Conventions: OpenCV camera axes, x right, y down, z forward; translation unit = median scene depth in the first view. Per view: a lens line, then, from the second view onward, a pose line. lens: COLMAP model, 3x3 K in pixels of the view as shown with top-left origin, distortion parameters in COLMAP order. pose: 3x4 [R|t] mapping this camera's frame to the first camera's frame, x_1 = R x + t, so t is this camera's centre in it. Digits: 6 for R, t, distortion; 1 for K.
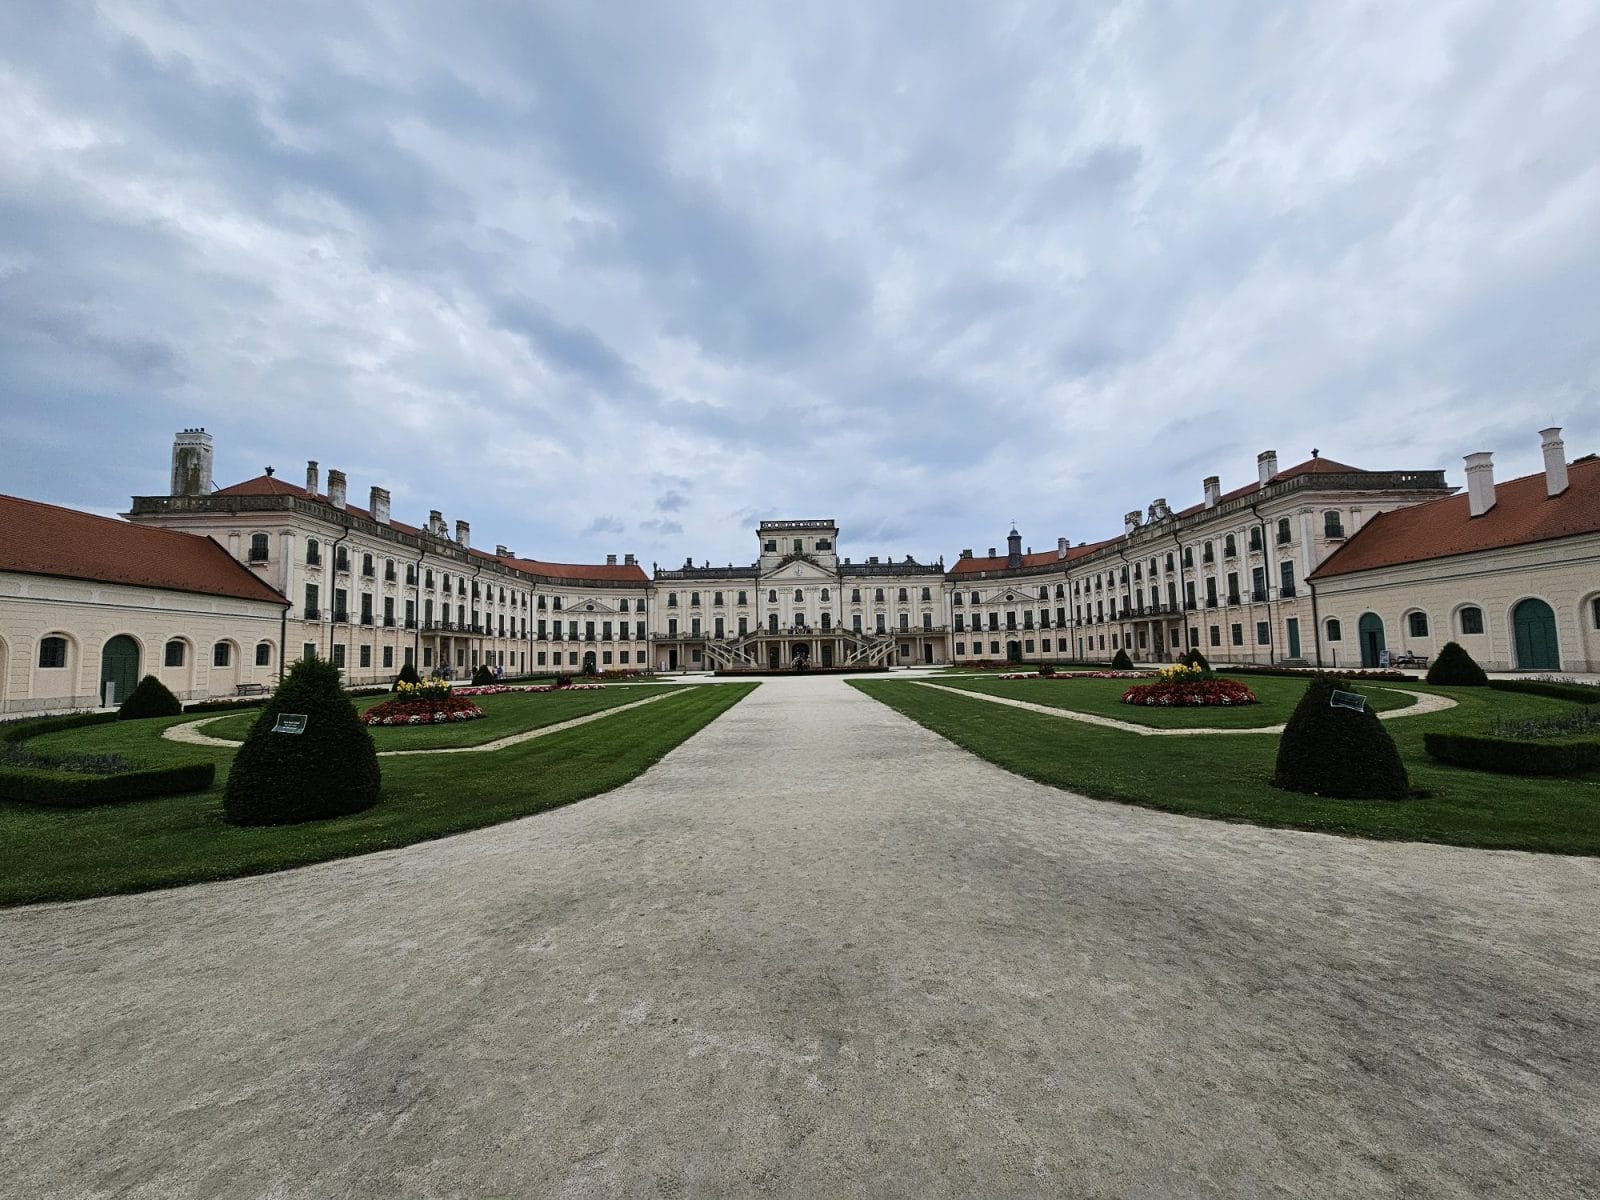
lens RADIAL K [[660.0, 0, 810.8], [0, 660.0, 608.3], [0, 0, 1]] dist [-0.002450, 0.003164]
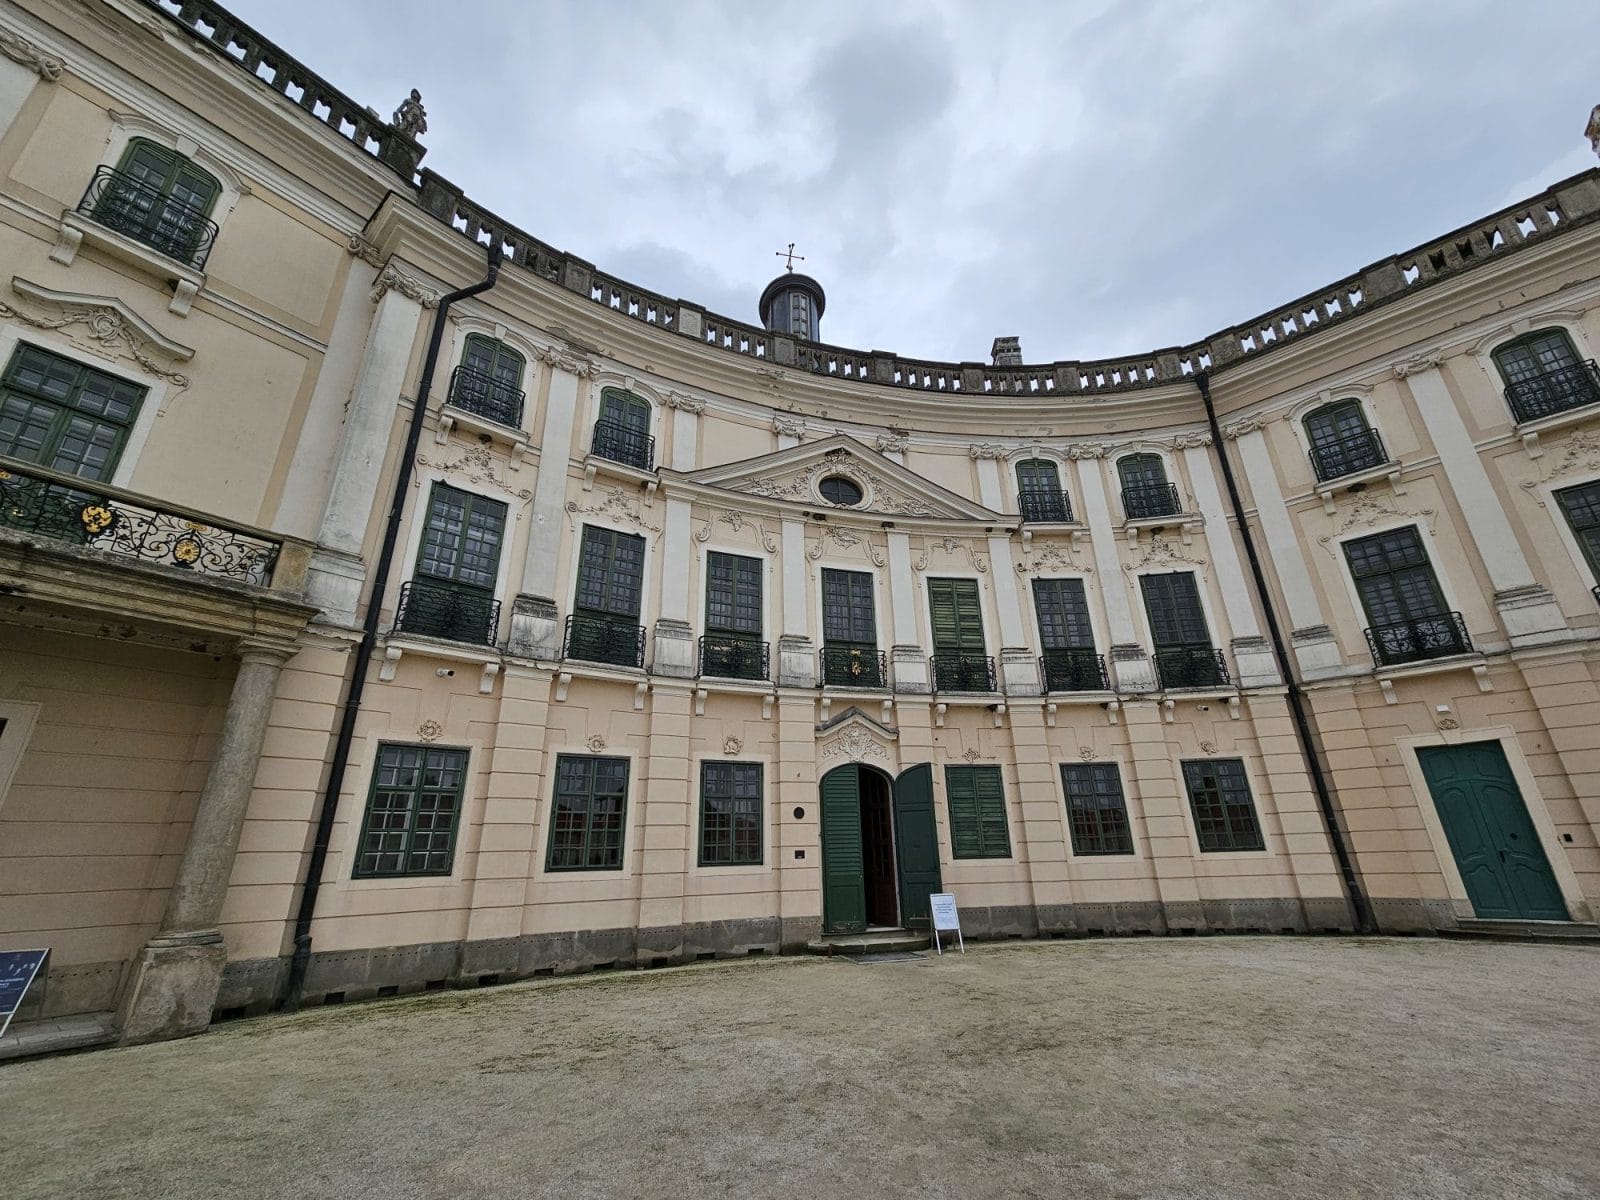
lens RADIAL K [[660.0, 0, 806.1], [0, 660.0, 605.5], [0, 0, 1]] dist [-0.002450, 0.003164]
pose [[0.656062, 0.280193, 0.700767, 0.203898], [-0.052390, 0.943197, -0.328078, 0.066634], [-0.752886, 0.178527, 0.633475, 0.962892]]
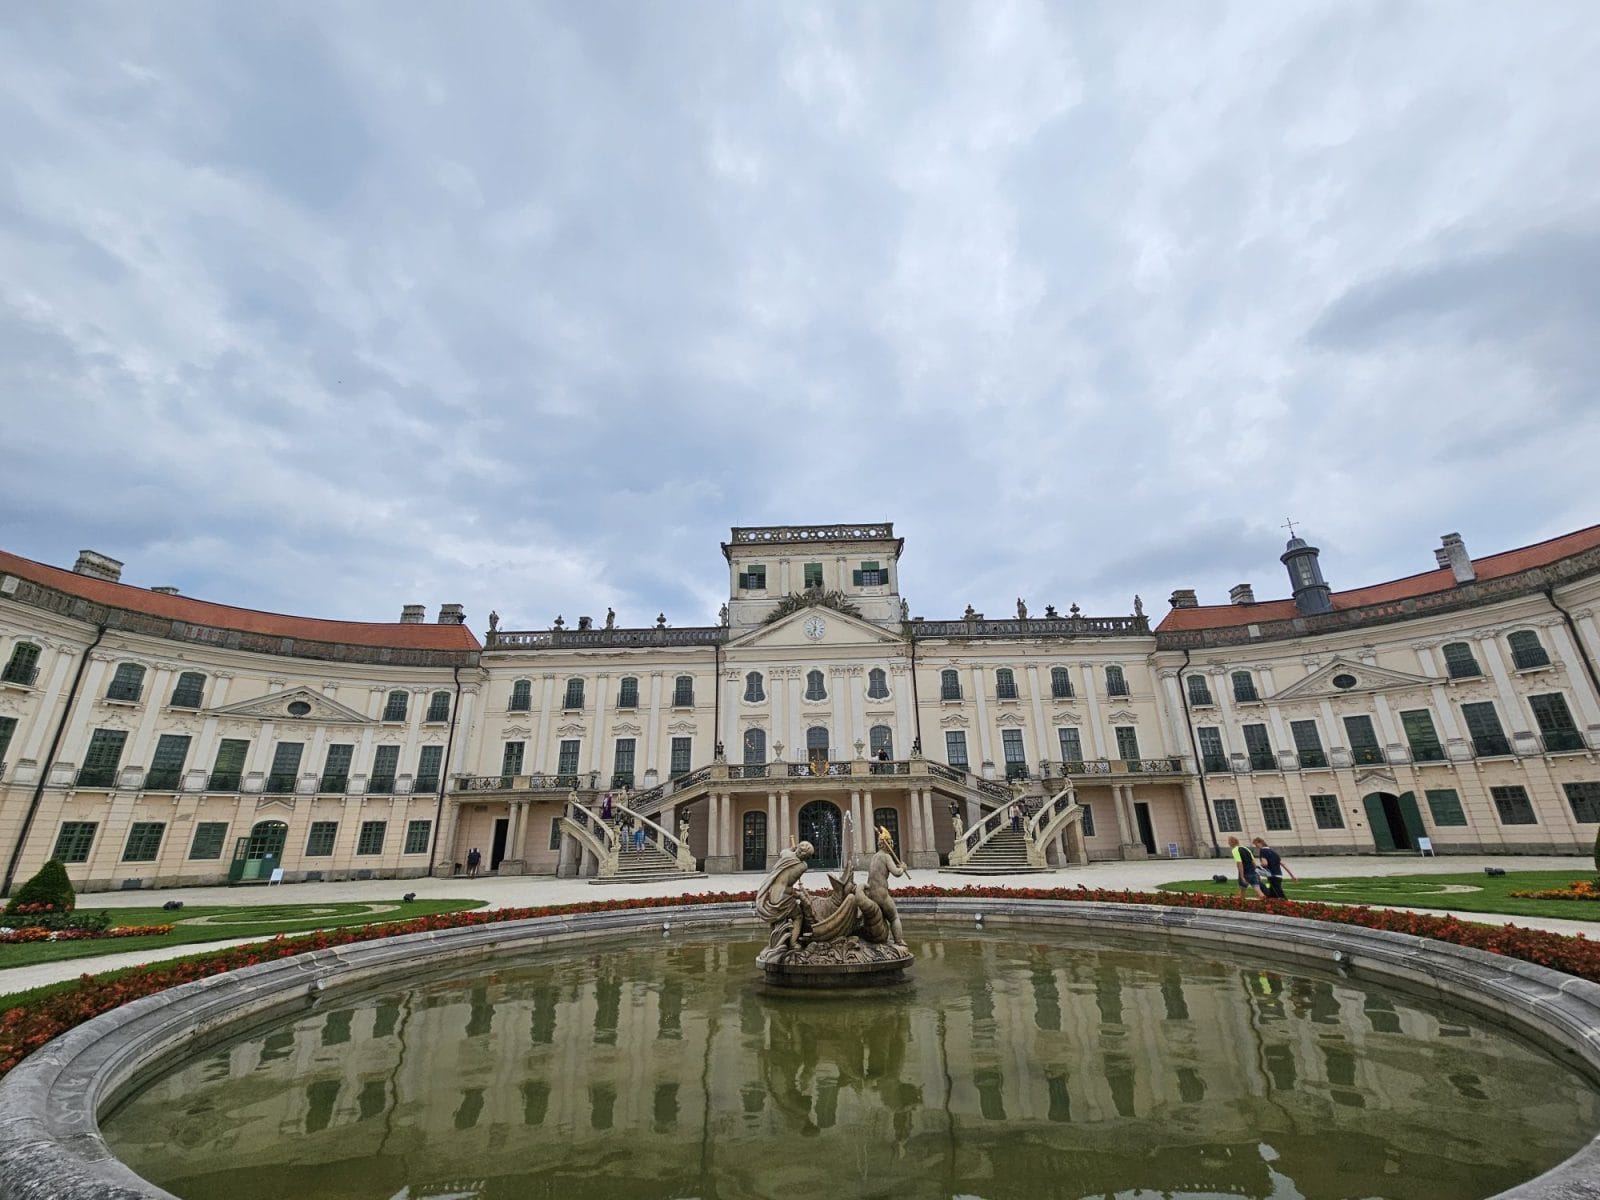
lens RADIAL K [[660.0, 0, 810.1], [0, 660.0, 607.9], [0, 0, 1]] dist [-0.002450, 0.003164]
pose [[0.999610, -0.008391, -0.026630, -0.010976], [0.001244, 0.966208, -0.257761, 0.046106], [0.027893, 0.257628, 0.965842, 0.627738]]
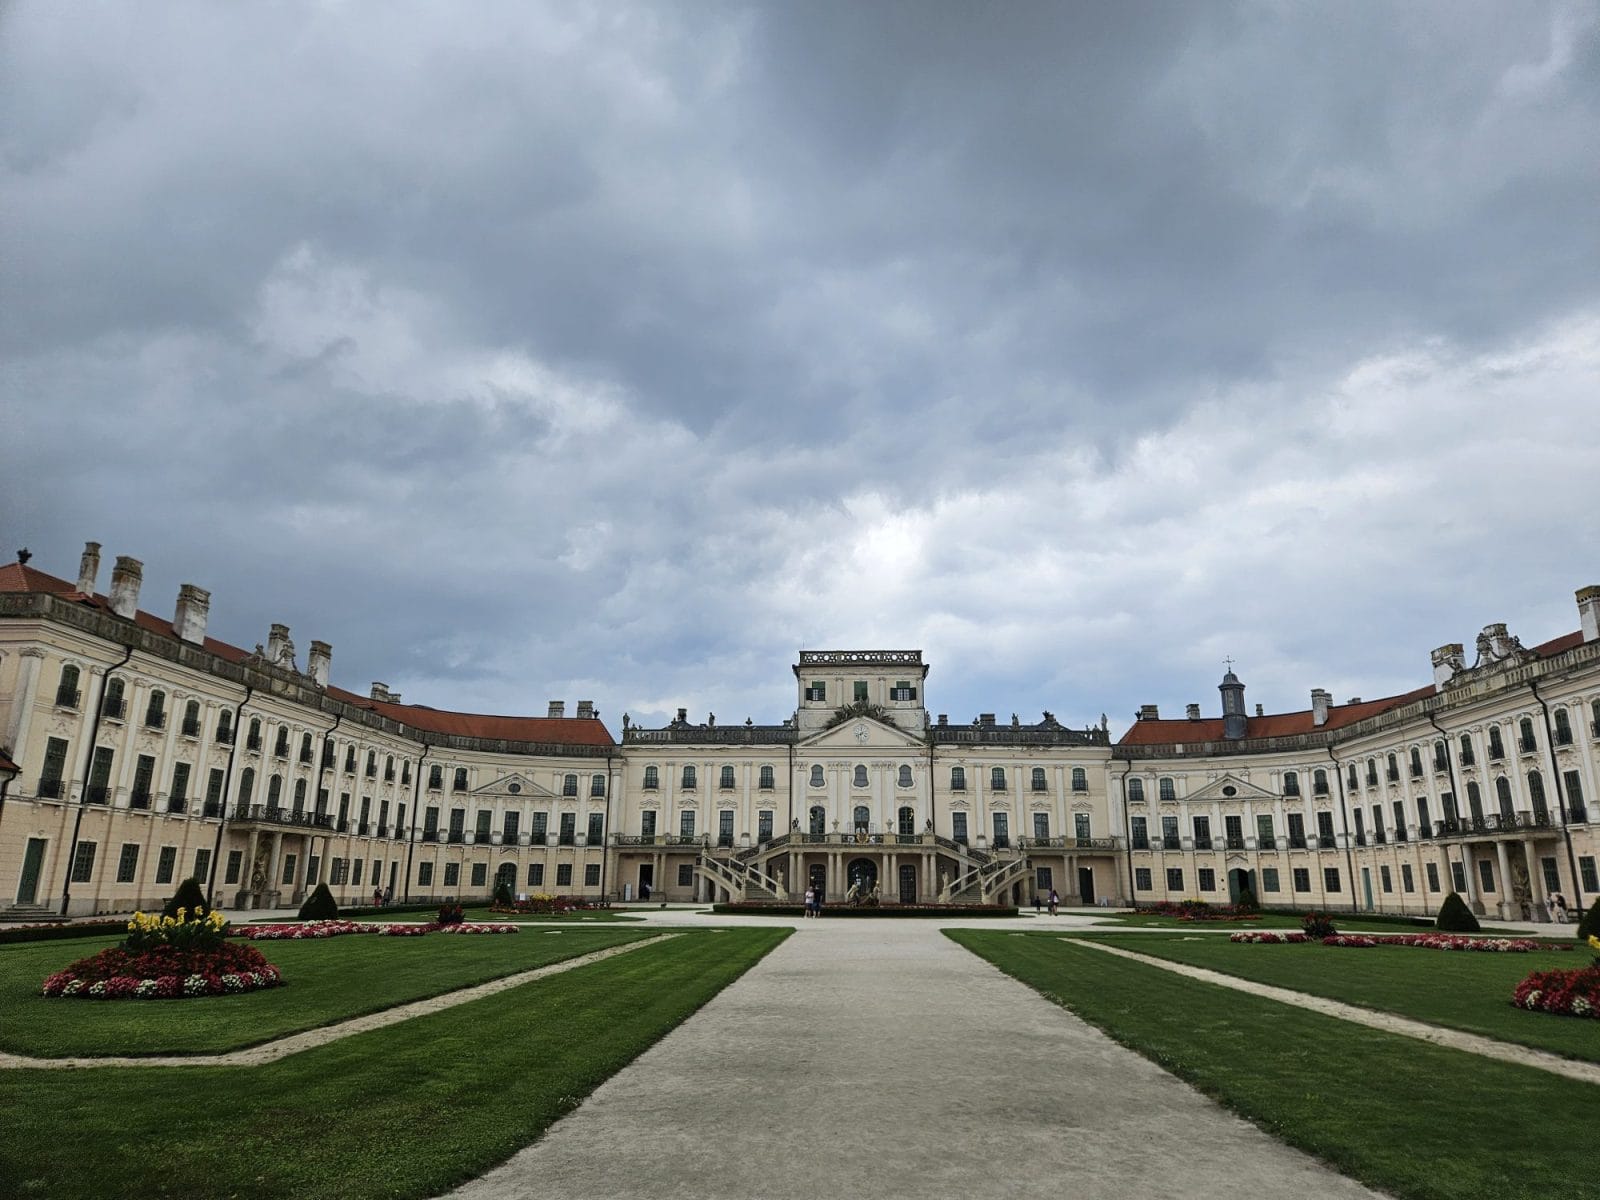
lens RADIAL K [[1069.0, 0, 805.9], [0, 1069.0, 589.5], [0, 0, 1]] dist [0.067210, -0.043035]
pose [[0.997405, 0.013553, -0.070707, -0.001836], [-0.026831, 0.981342, -0.190388, 0.001187], [0.066807, 0.191792, 0.979159, 0.020942]]
